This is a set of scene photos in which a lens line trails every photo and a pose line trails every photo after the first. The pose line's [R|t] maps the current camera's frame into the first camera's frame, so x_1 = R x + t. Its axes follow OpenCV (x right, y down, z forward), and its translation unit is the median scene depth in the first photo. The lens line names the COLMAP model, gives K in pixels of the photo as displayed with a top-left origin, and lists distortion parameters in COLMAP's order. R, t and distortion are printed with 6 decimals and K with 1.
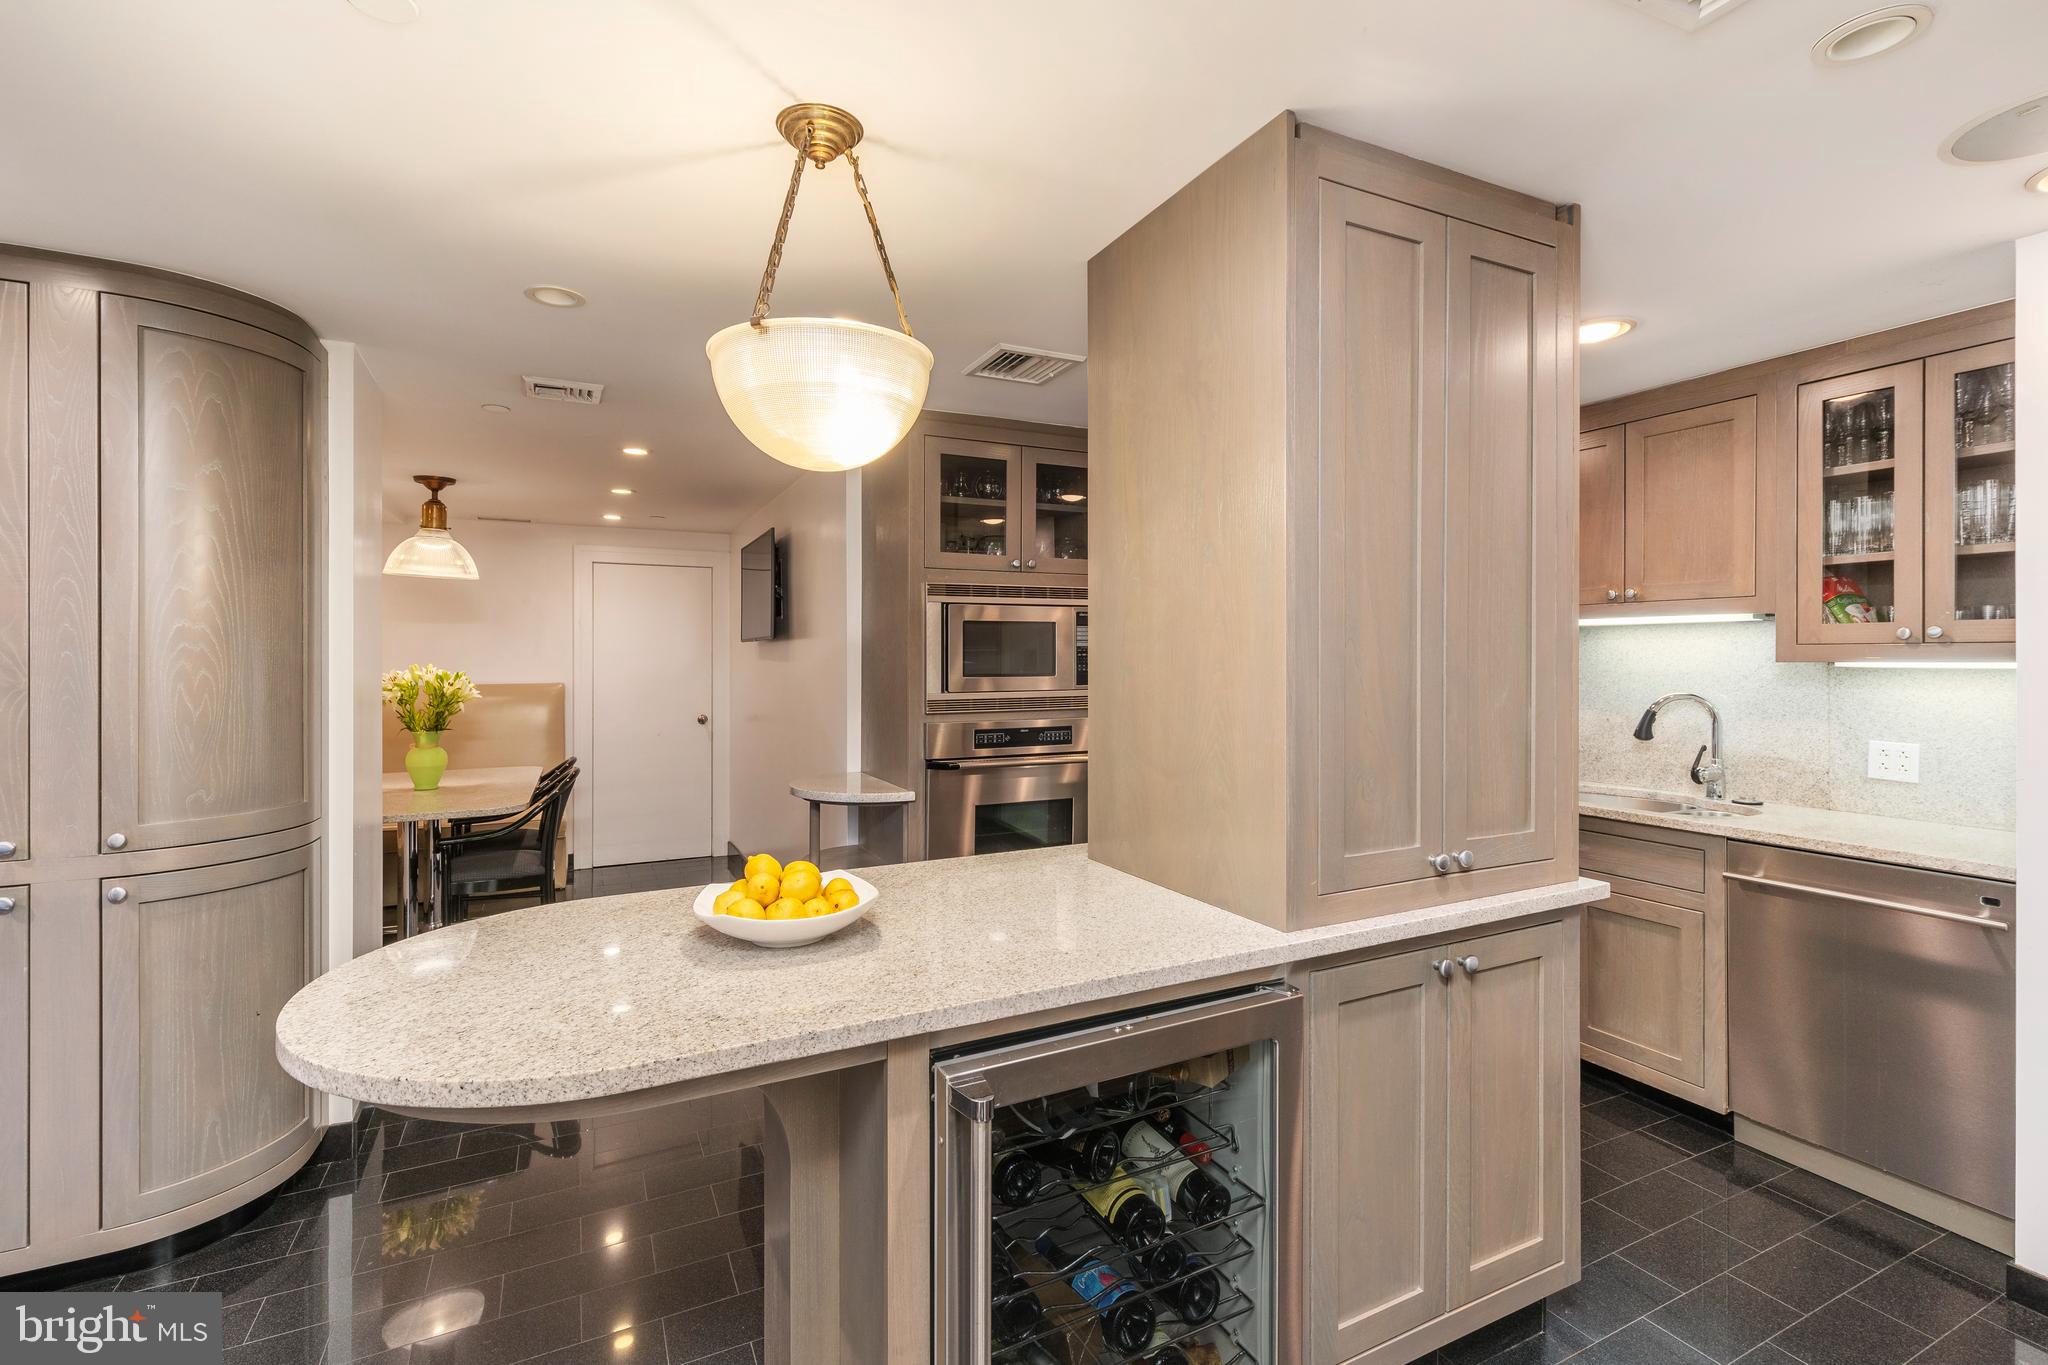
lens RADIAL K [[938.3, 0, 1029.8], [0, 938.3, 655.3], [0, 0, 1]] dist [0.000476, -0.000109]
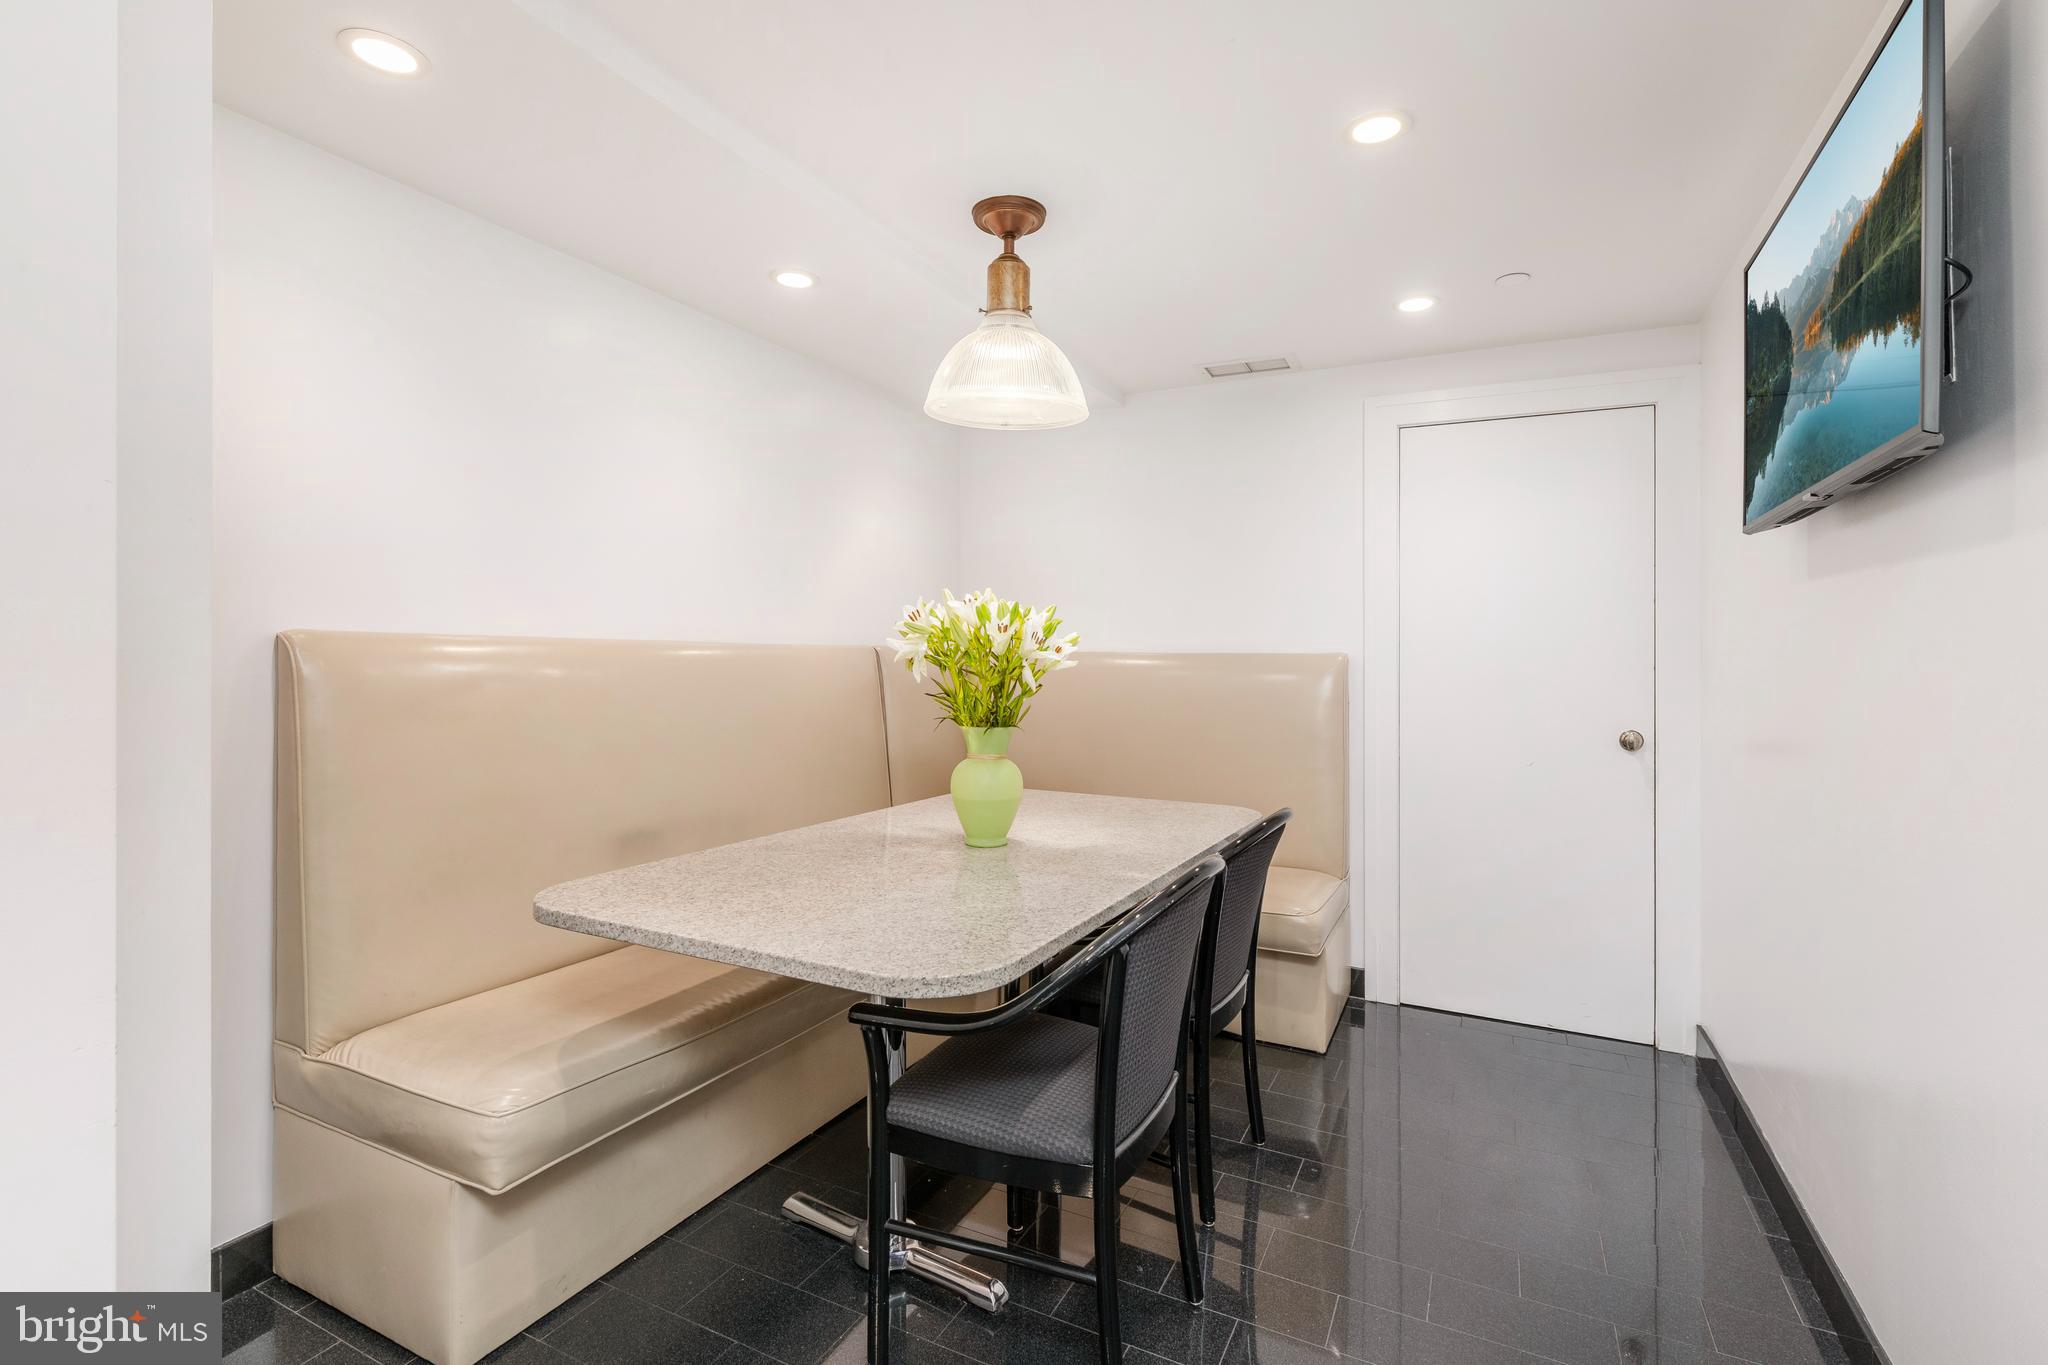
lens RADIAL K [[938.3, 0, 1029.8], [0, 938.3, 655.3], [0, 0, 1]] dist [0.000476, -0.000109]
pose [[0.595877, 0.010348, -0.803009, -0.232049], [-0.008789, 0.999941, 0.006363, 0.040761], [0.803027, 0.003266, 0.595933, 0.718916]]
